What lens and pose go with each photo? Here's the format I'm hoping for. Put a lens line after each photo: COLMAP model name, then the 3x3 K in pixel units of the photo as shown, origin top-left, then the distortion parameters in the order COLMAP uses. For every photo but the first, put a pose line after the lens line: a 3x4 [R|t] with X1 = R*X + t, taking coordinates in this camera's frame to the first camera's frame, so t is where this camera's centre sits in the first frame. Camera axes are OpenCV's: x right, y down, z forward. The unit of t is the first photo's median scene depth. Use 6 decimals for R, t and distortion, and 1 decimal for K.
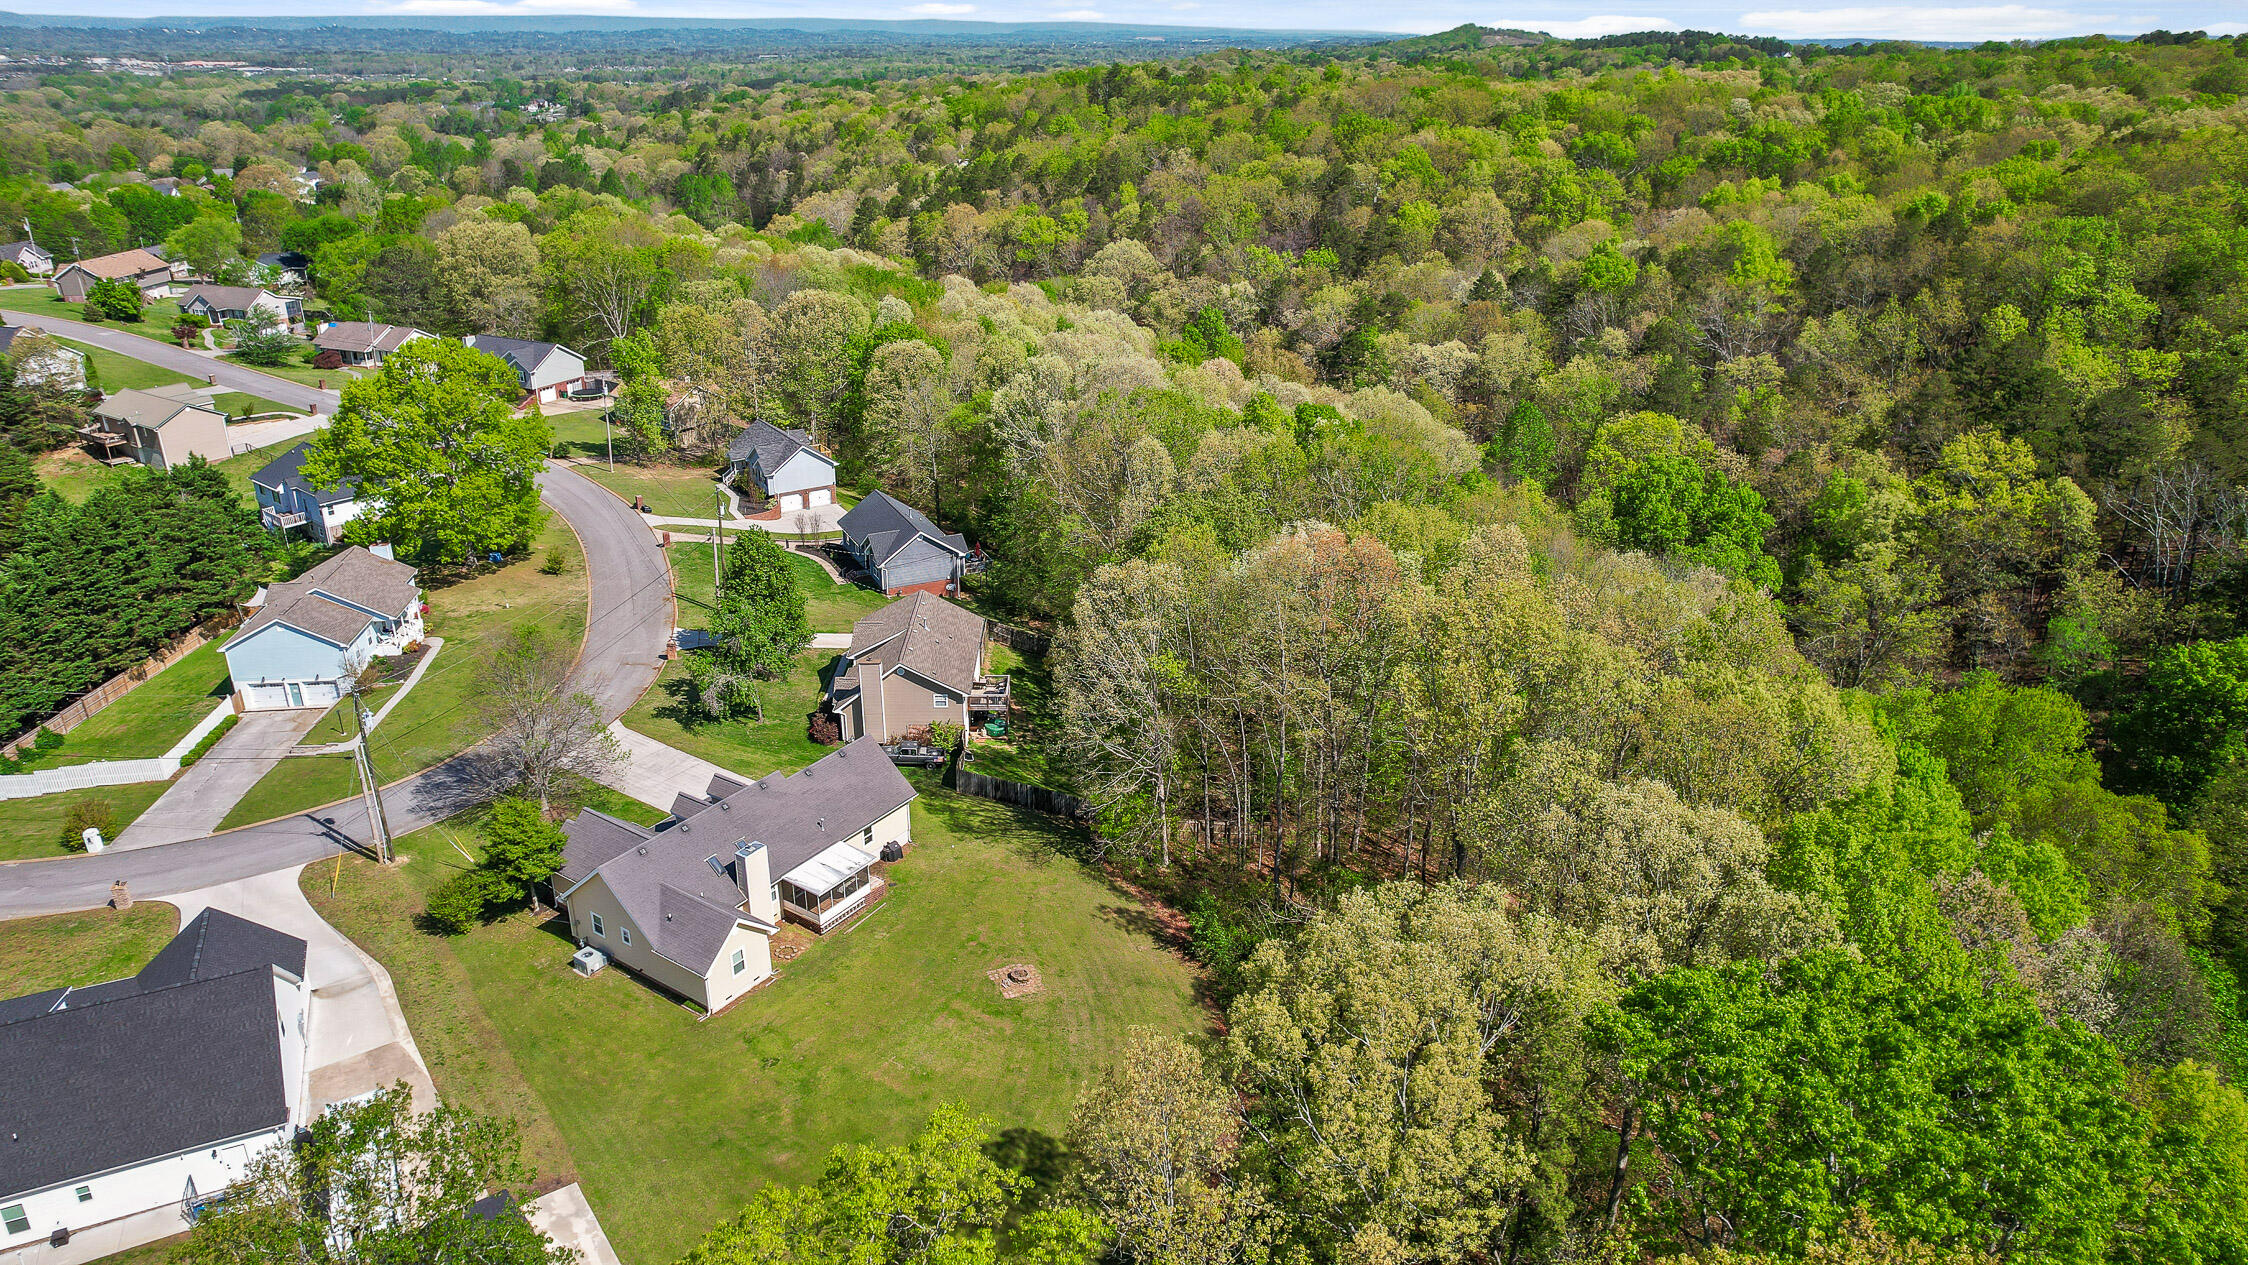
lens RADIAL K [[1413.3, 0, 1122.1], [0, 1413.3, 626.9], [0, 0, 1]] dist [-0.038342, 0.001892]
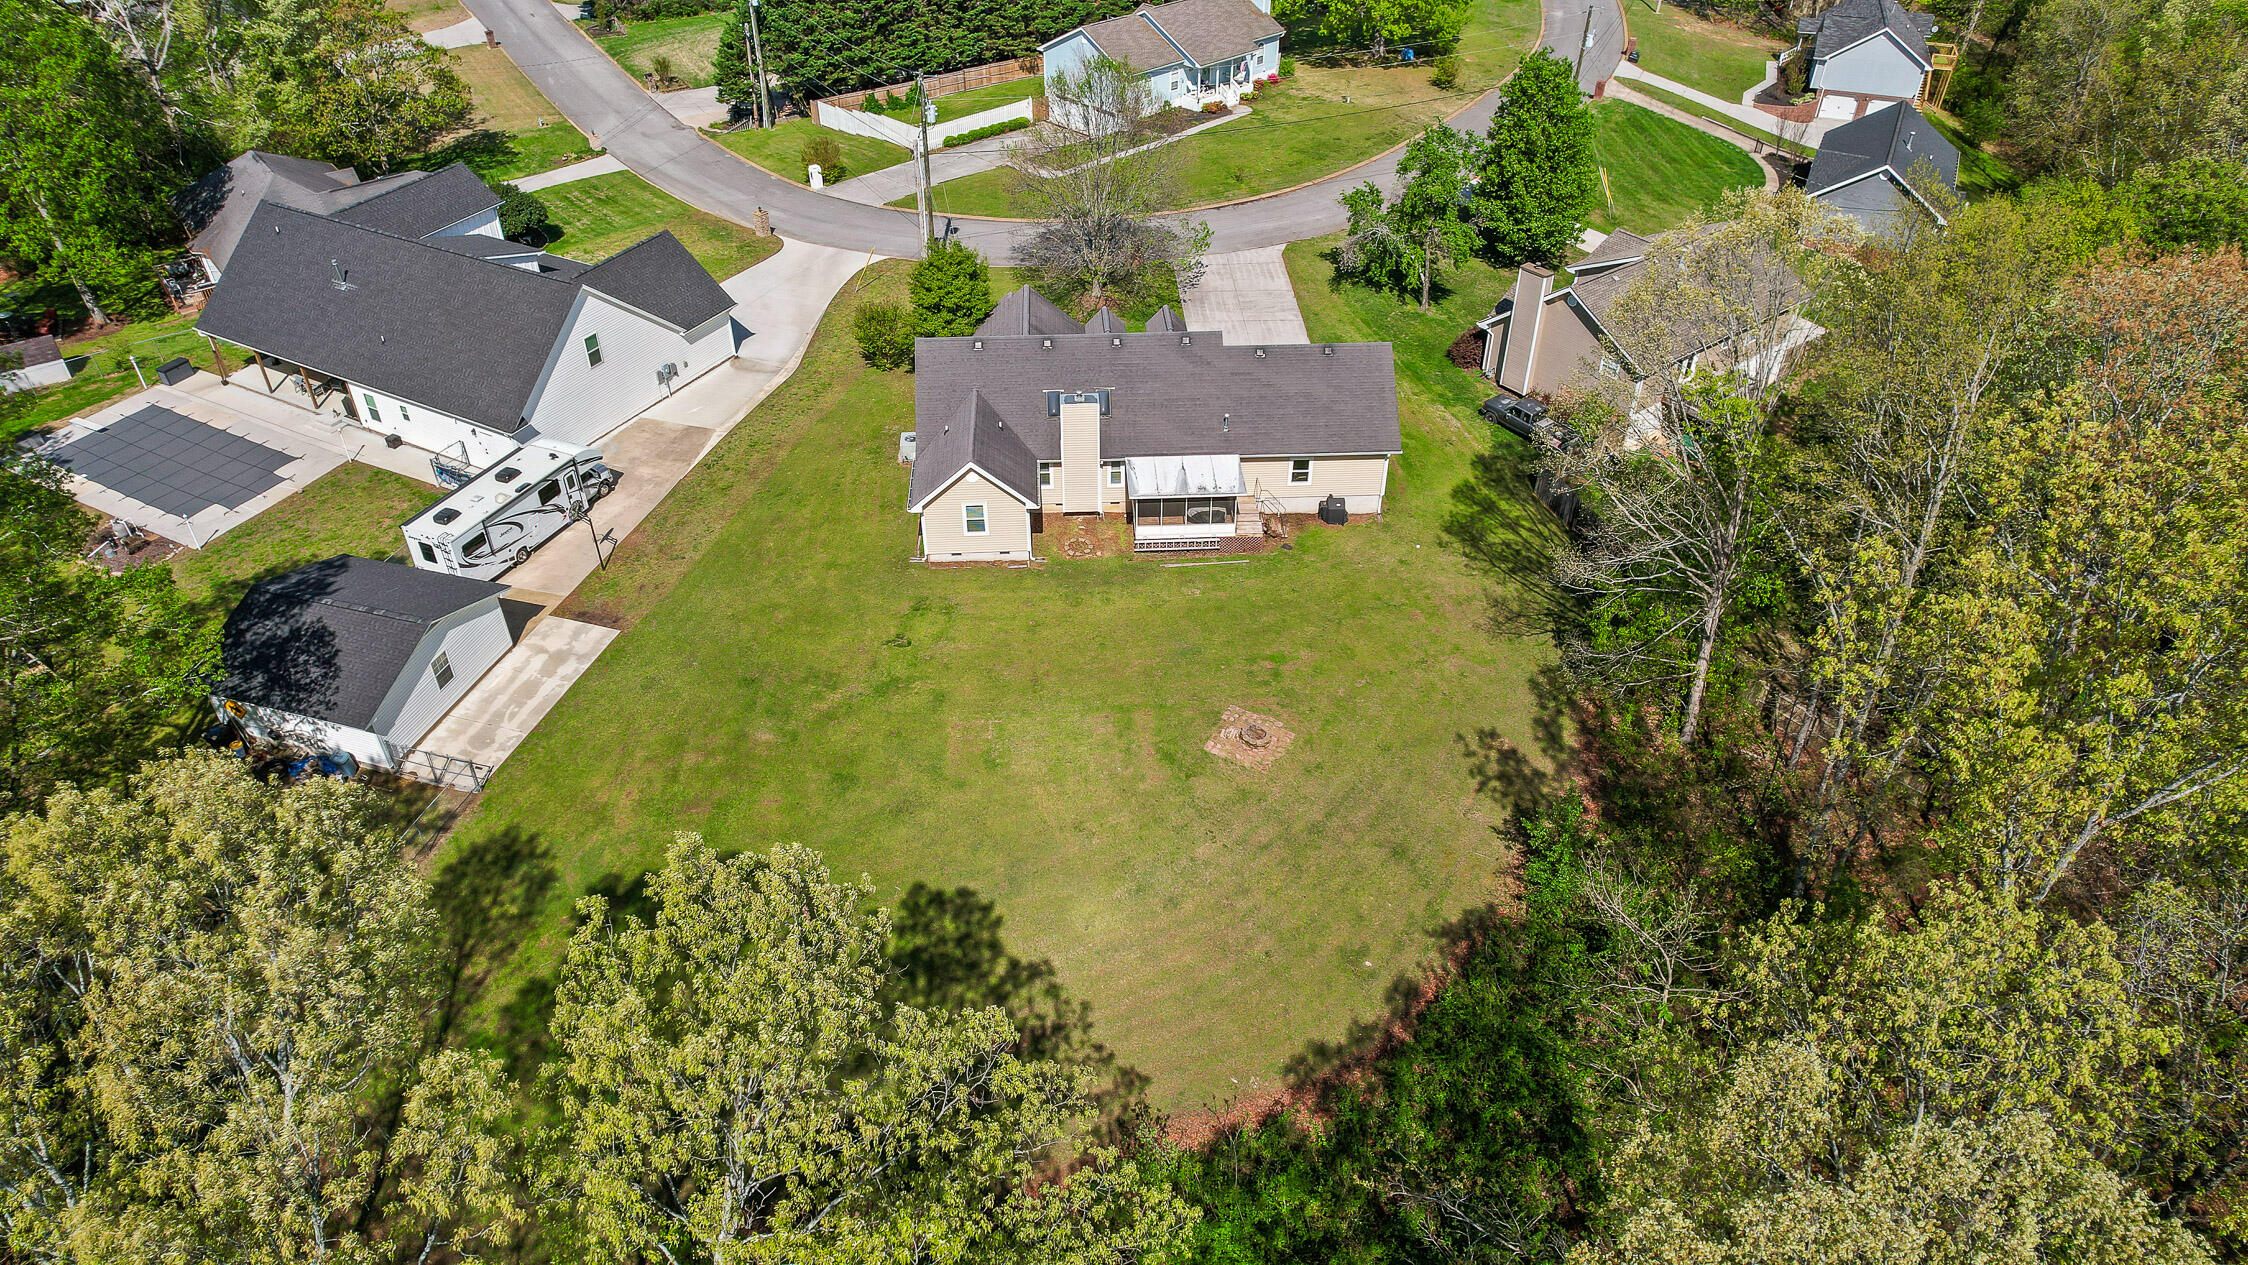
lens RADIAL K [[1413.3, 0, 1104.9], [0, 1413.3, 639.3], [0, 0, 1]] dist [-0.038342, 0.001892]
pose [[0.590805, 0.492966, -0.638697, 0.247685], [-0.307756, 0.869470, 0.386404, -0.020460], [0.745812, -0.031726, 0.665401, 0.451891]]
